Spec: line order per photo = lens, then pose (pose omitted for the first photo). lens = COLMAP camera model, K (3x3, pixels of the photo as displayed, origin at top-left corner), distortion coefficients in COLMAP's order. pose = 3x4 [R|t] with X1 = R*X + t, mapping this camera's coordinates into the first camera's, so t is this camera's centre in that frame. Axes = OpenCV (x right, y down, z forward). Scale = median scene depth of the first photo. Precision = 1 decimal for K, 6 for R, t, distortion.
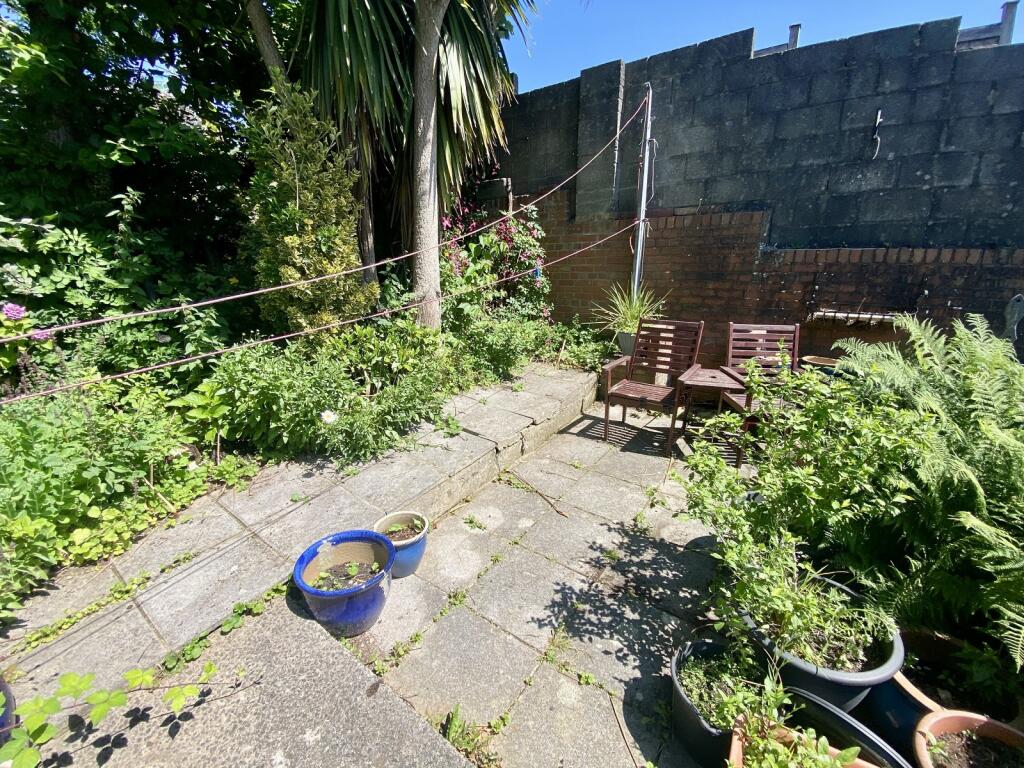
lens RADIAL K [[423.0, 0, 517.5], [0, 423.0, 384.4], [0, 0, 1]] dist [-0.000462, -0.012087]
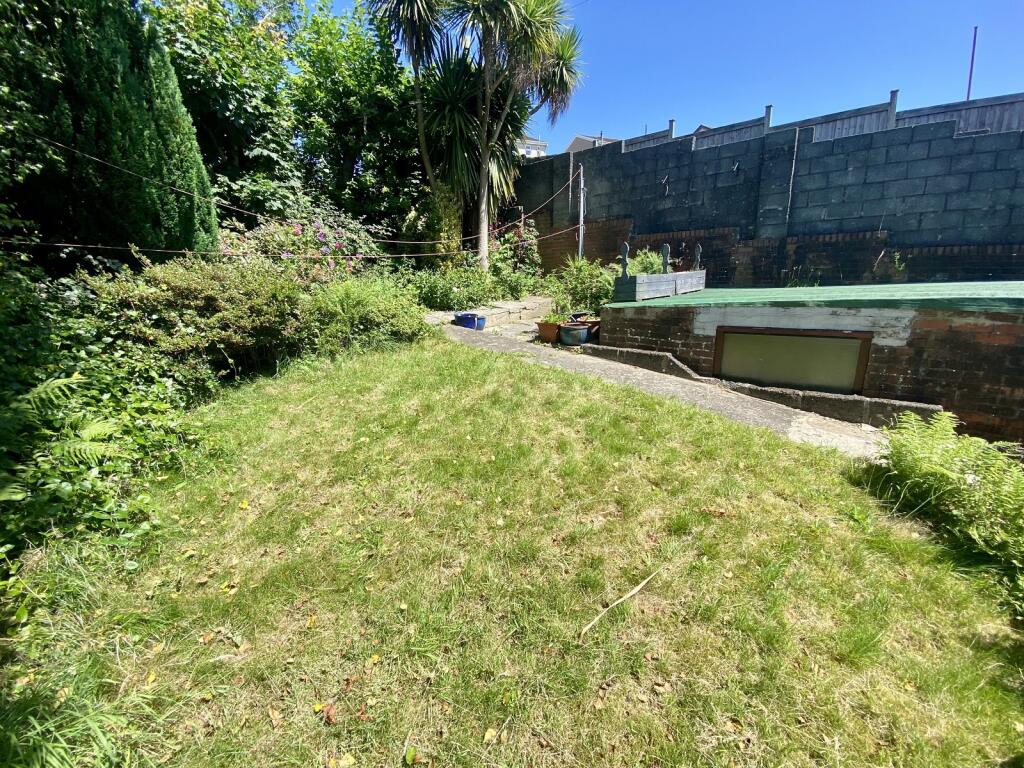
lens RADIAL K [[415.4, 0, 512.0], [0, 415.4, 384.0], [0, 0, 1]] dist [-0.000007, -0.000003]
pose [[0.994789, 0.004626, -0.101850, 0.182478], [-0.006567, 0.999803, -0.018731, 0.507392], [0.101744, 0.019302, 0.994623, -1.229121]]
